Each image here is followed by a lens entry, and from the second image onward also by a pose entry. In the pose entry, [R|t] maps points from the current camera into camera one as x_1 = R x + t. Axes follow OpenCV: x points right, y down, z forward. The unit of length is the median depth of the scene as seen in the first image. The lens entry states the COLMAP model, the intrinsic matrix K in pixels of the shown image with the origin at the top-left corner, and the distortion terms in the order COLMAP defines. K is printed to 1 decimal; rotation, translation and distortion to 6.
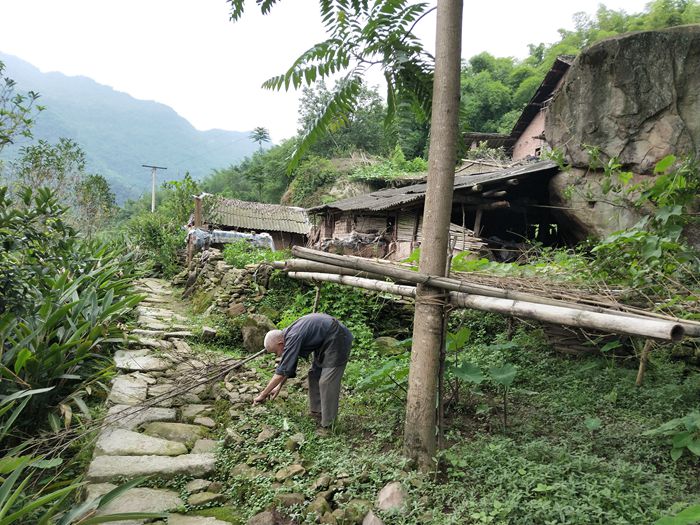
lens RADIAL K [[511.9, 0, 349.7], [0, 511.9, 263.1], [0, 0, 1]] dist [0.012045, 0.008807]
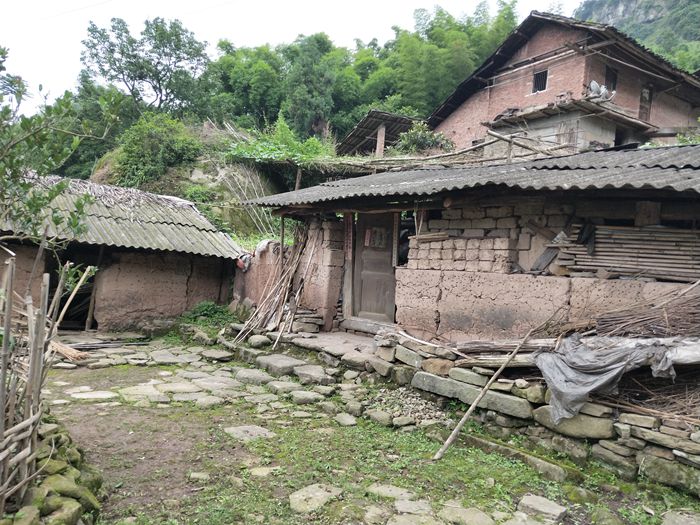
lens RADIAL K [[511.9, 0, 350.7], [0, 511.9, 261.2], [0, 0, 1]] dist [0.012045, 0.008807]
pose [[0.895556, 0.000979, 0.444947, -0.101115], [0.007734, 0.999812, -0.017767, -0.024422], [-0.444881, 0.019352, 0.895381, 0.304743]]
